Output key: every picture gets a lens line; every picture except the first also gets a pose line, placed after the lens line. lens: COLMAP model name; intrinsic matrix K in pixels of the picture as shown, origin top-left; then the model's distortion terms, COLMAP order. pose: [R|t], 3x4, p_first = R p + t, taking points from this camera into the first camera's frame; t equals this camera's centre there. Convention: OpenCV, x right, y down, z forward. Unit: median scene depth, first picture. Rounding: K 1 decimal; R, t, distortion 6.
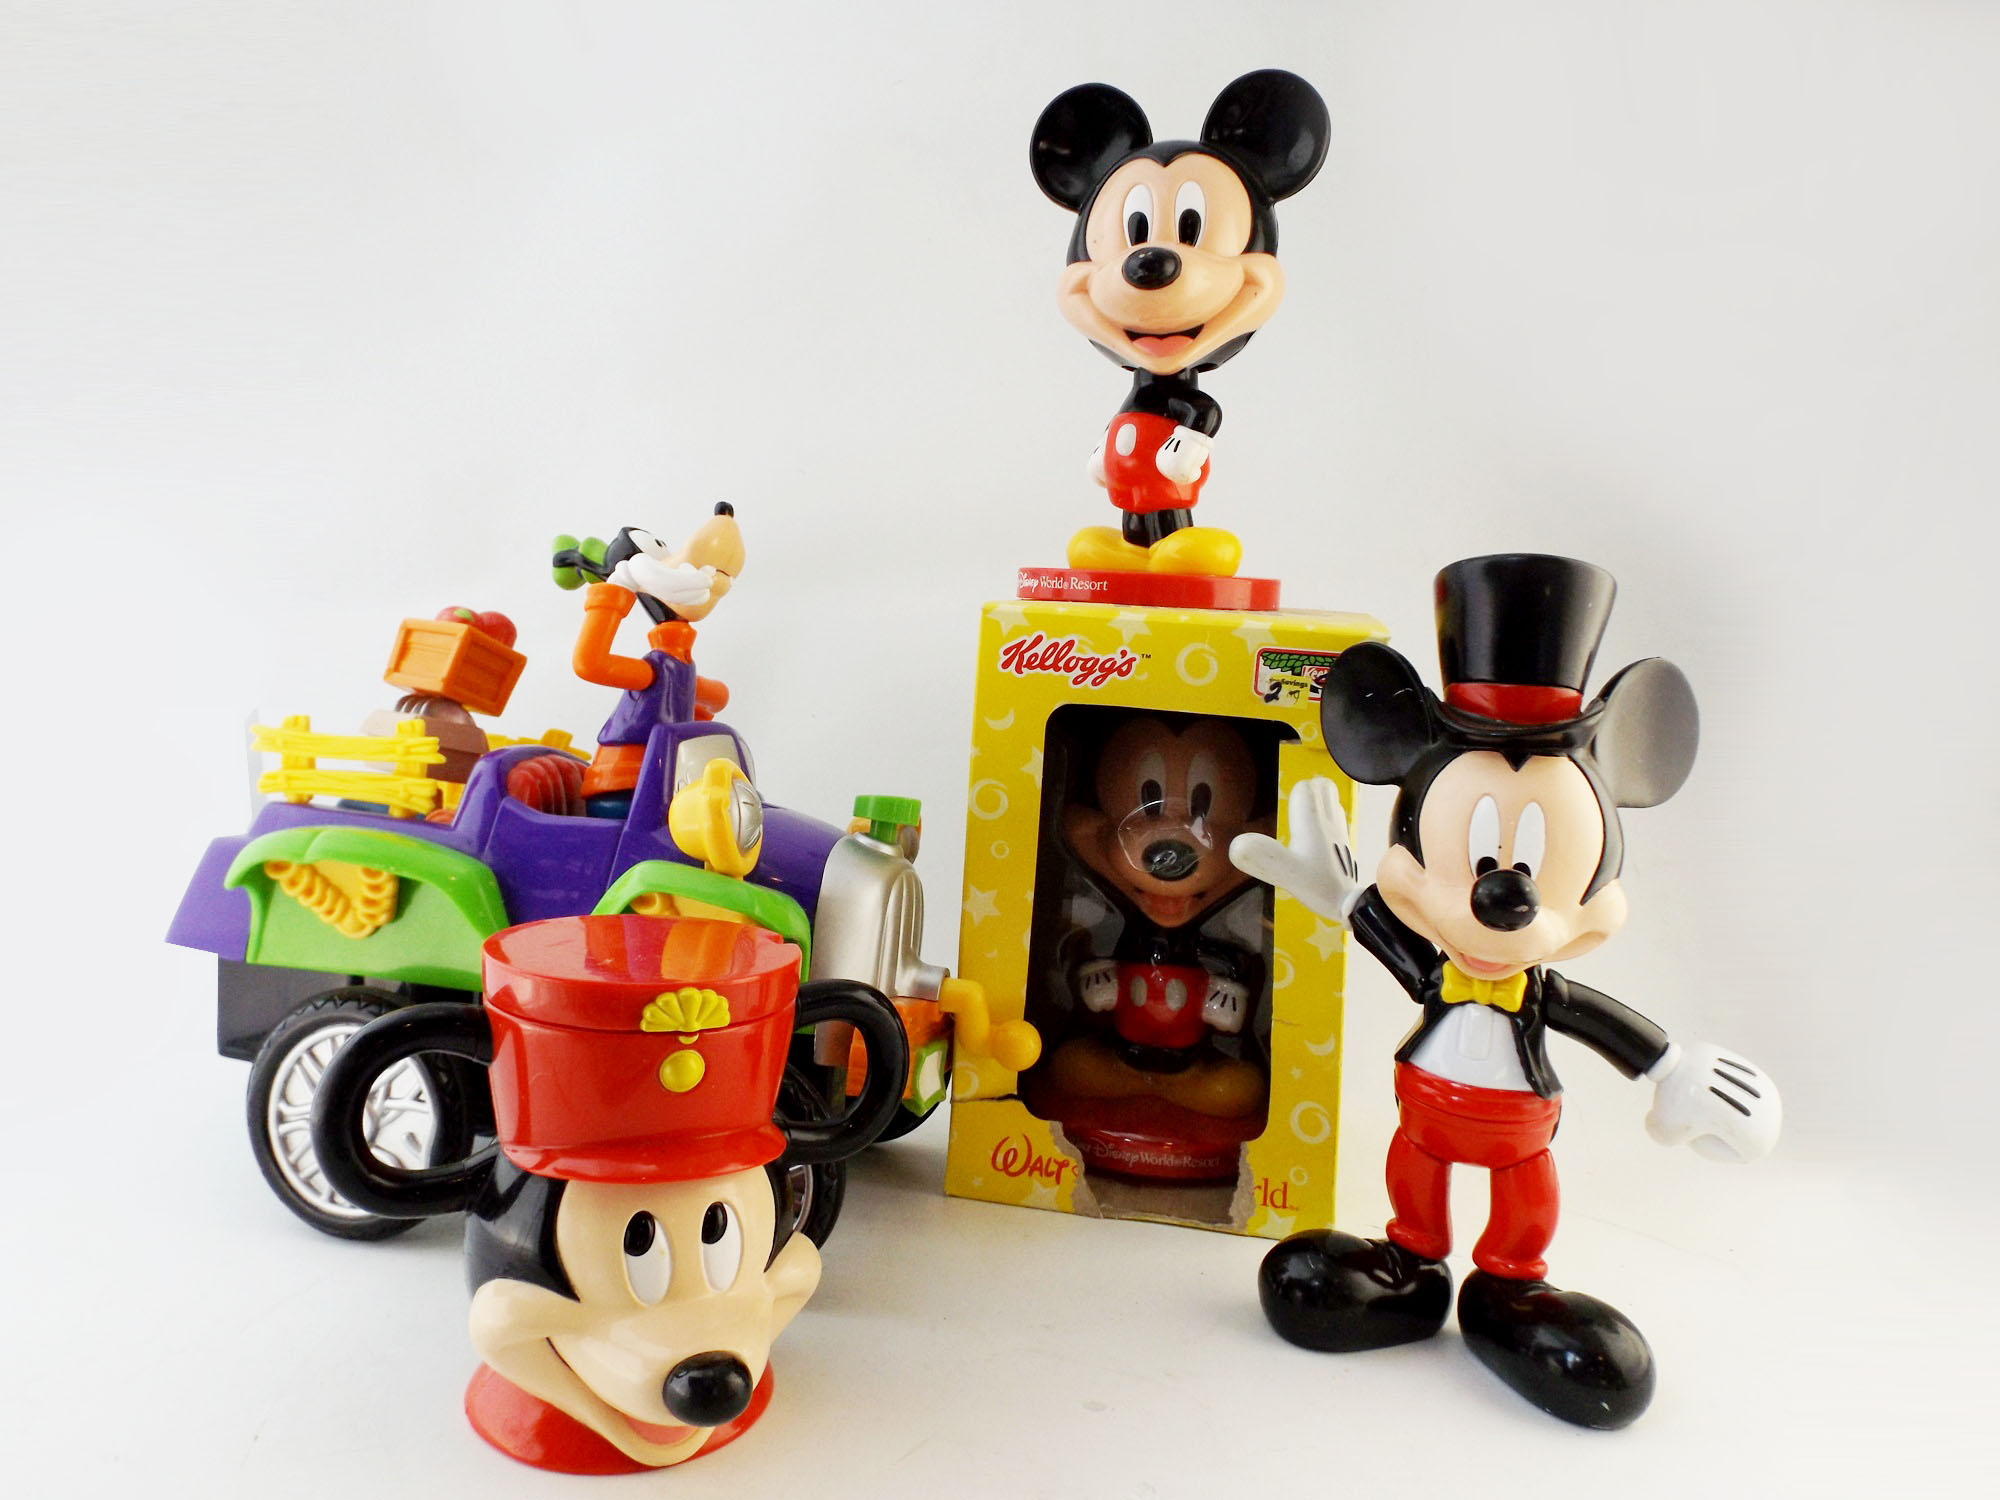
lens RADIAL K [[1417.2, 0, 1003.7], [0, 1417.2, 763.5], [0, 0, 1]] dist [0.004119, -0.008175]
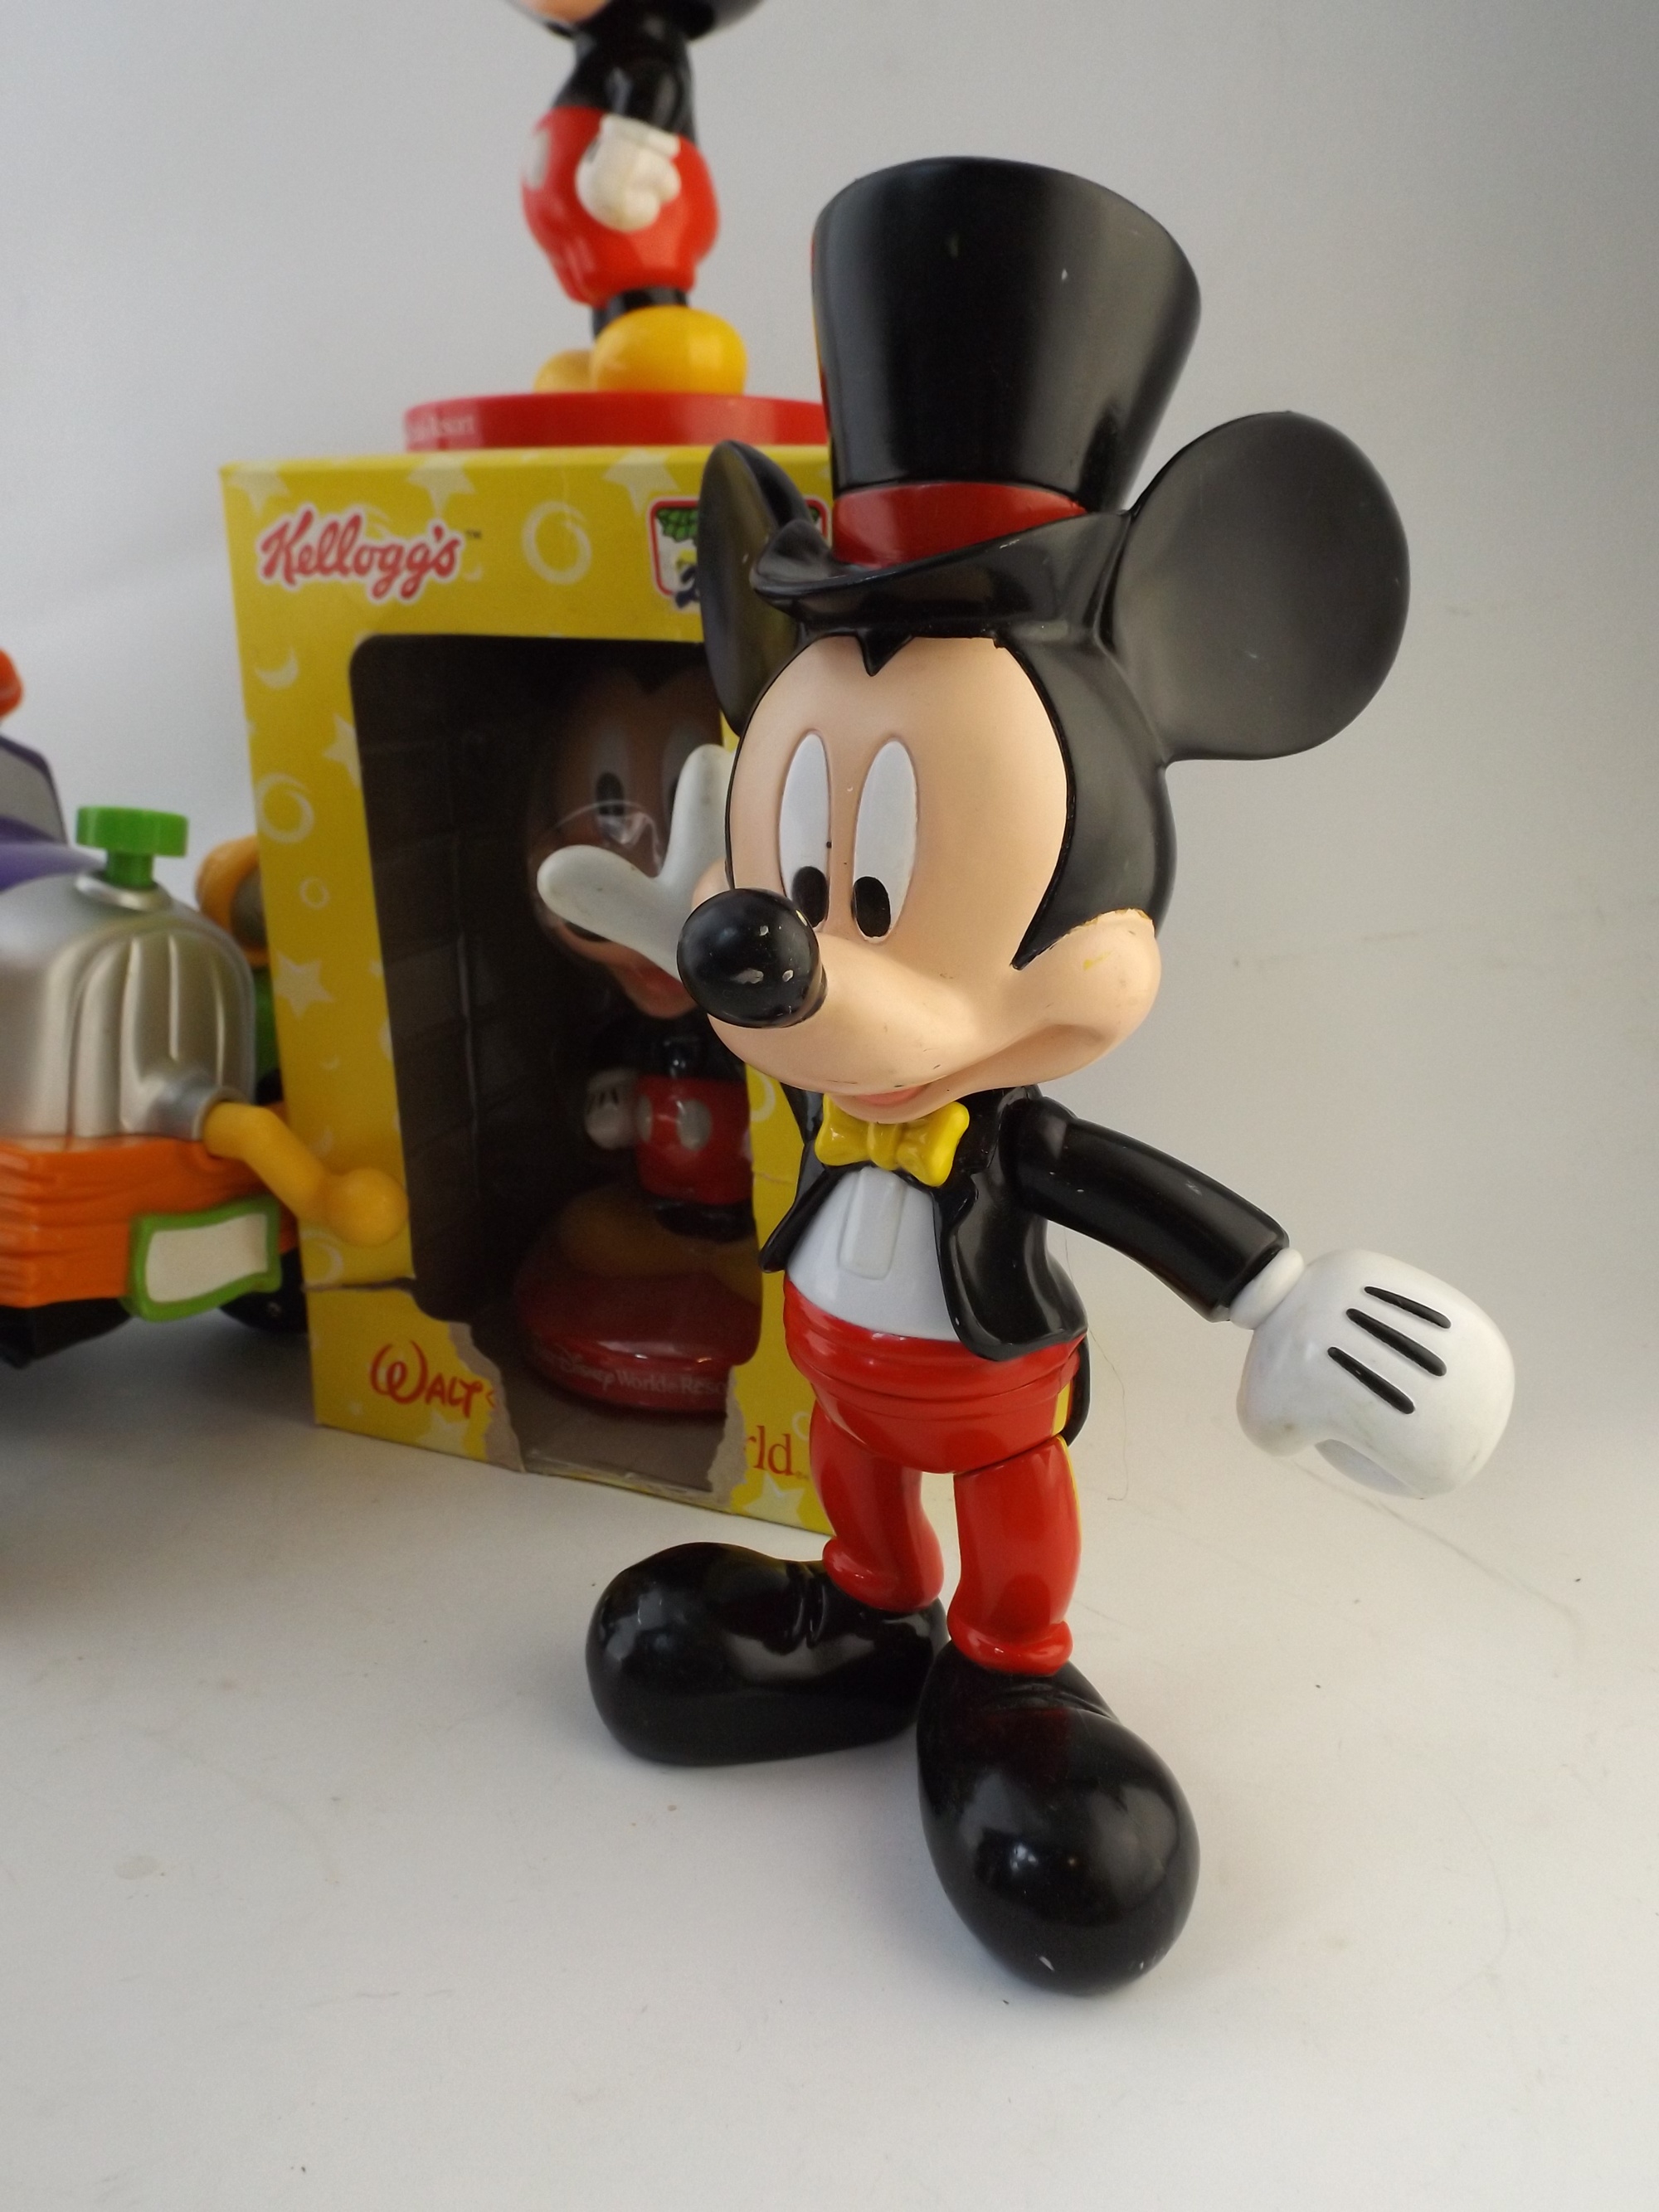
lens RADIAL K [[1567.5, 0, 830.6], [0, 1567.5, 1105.0], [0, 0, 1]] dist [0.004119, -0.008175]
pose [[0.982520, 0.003109, -0.186131, 0.349557], [0.028845, 0.985242, 0.168721, 0.044567], [0.183909, -0.171141, 0.967930, 0.386507]]
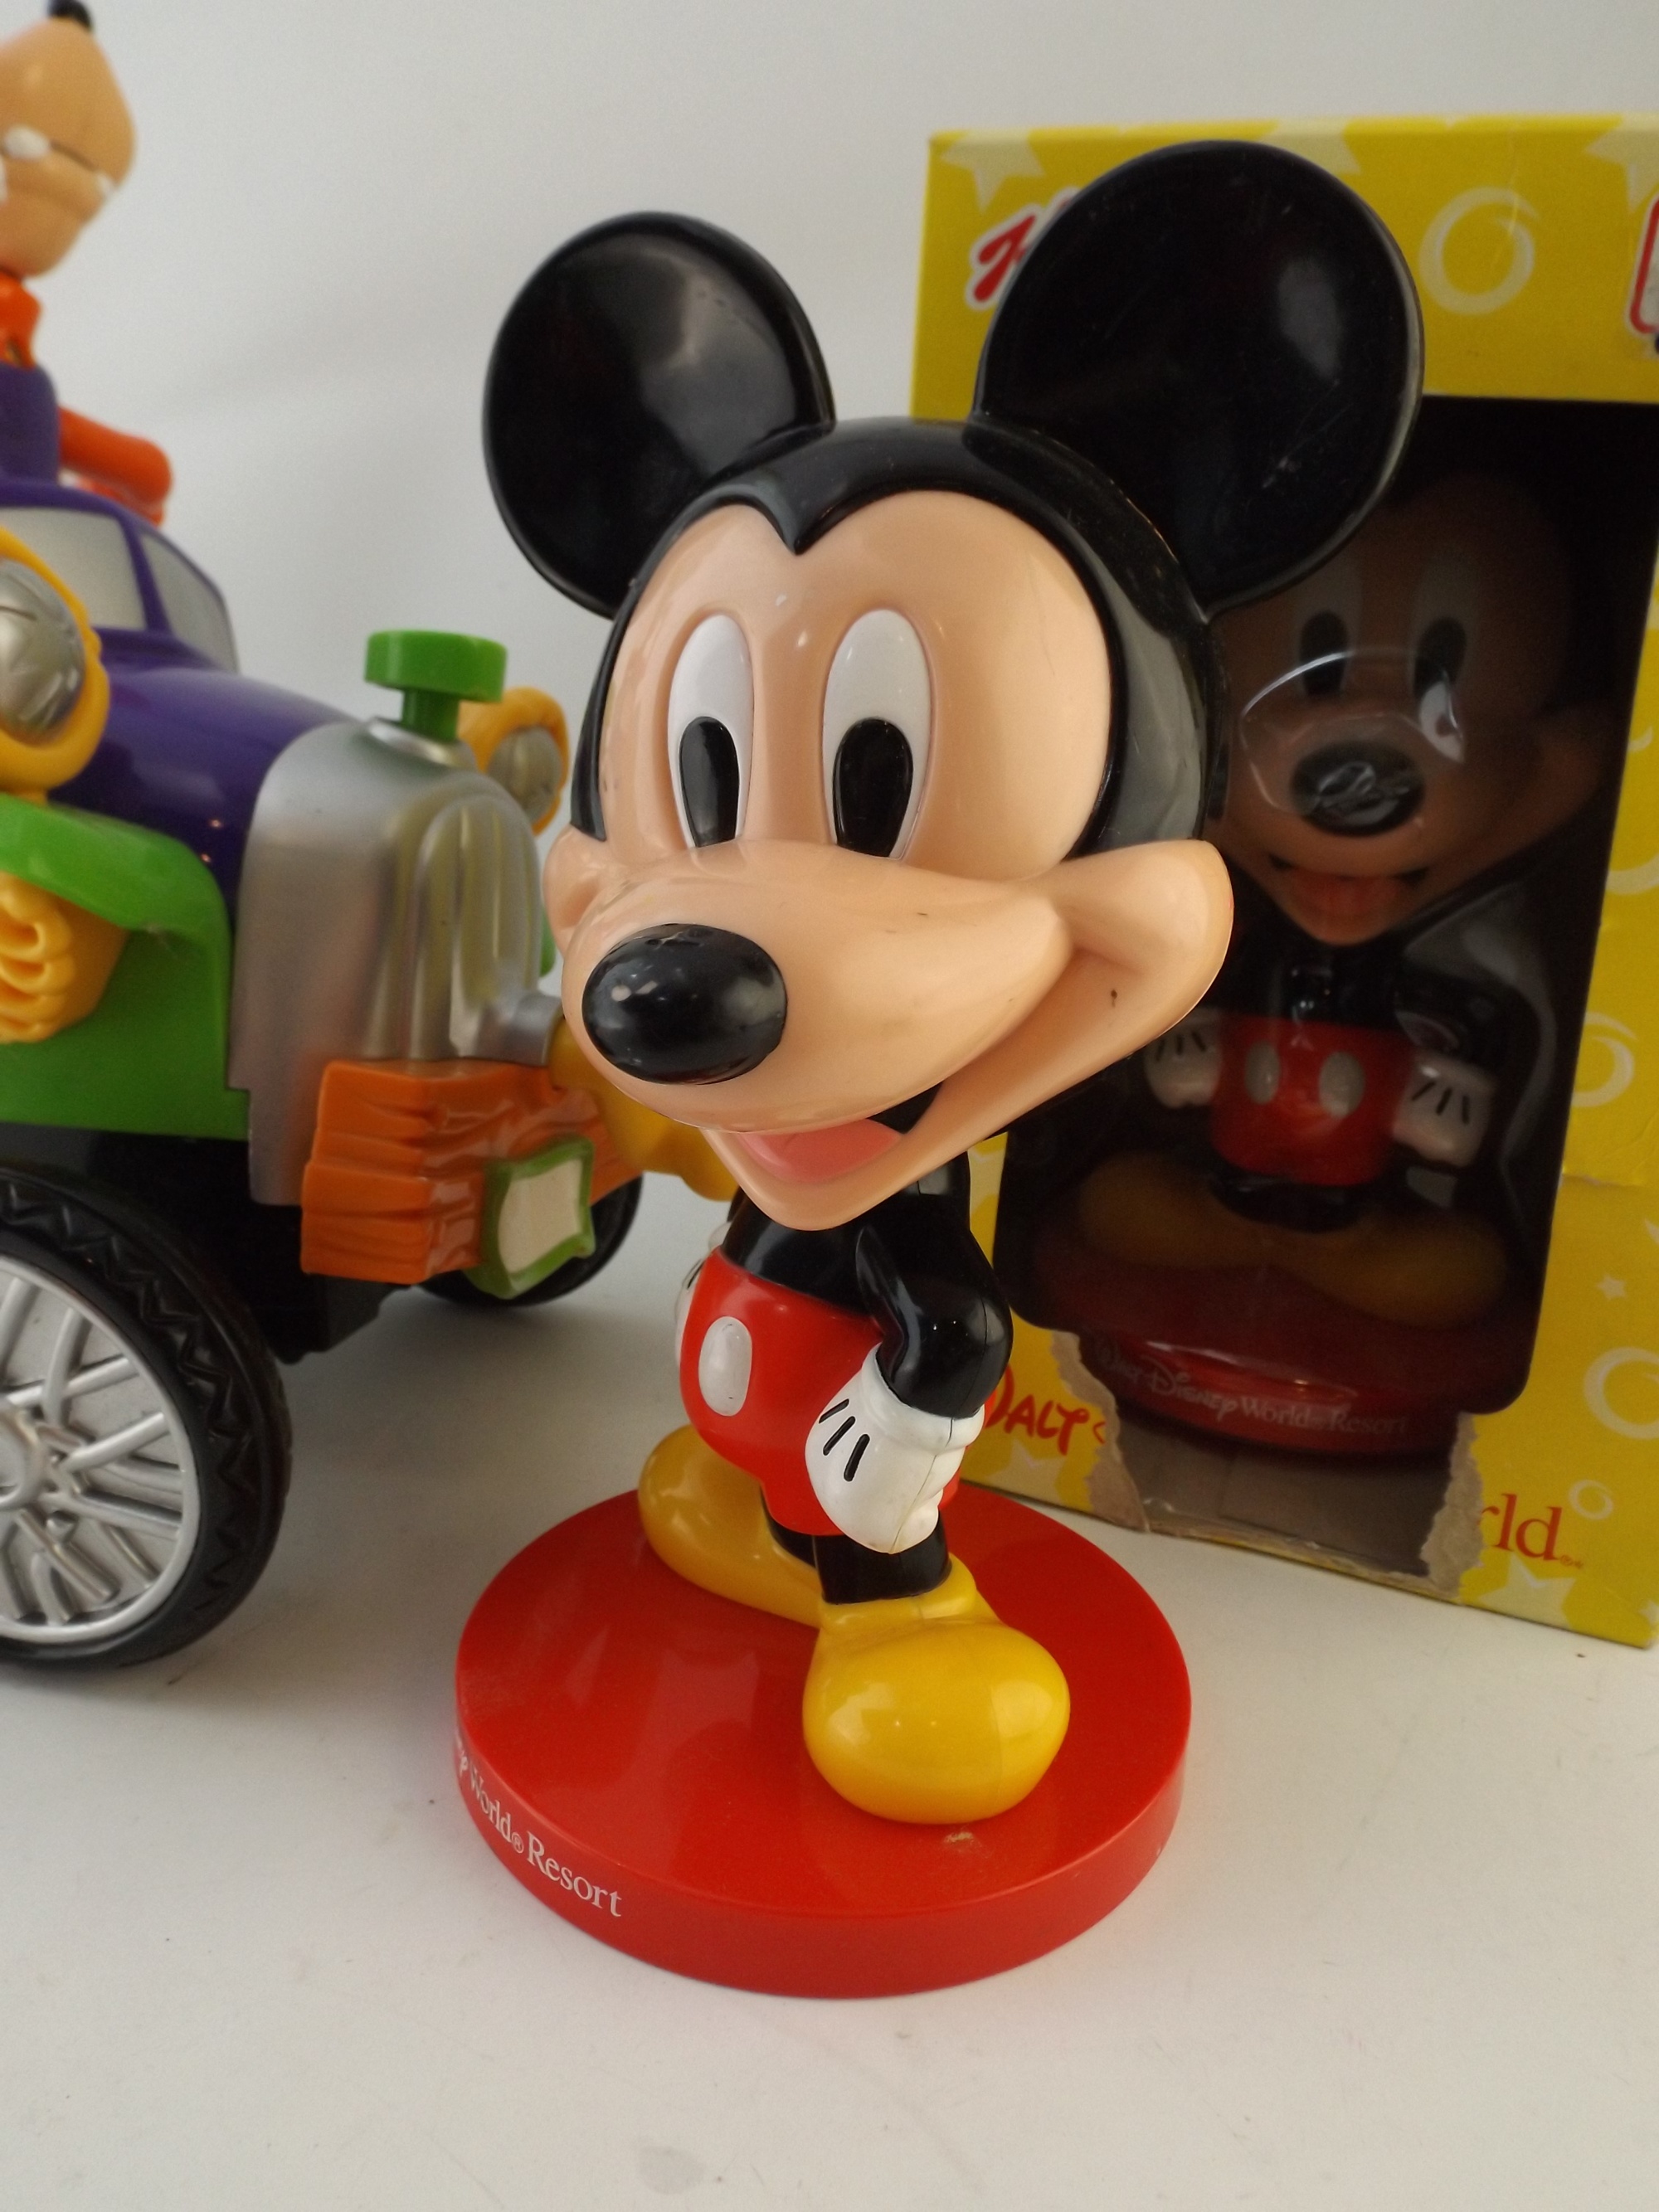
lens RADIAL K [[1567.5, 0, 837.3], [0, 1567.5, 1106.4], [0, 0, 1]] dist [0.004119, -0.008175]
pose [[0.983012, 0.054617, -0.175227, 0.052858], [-0.015234, 0.975684, 0.218653, 0.062510], [0.182908, -0.212269, 0.959941, 0.510106]]
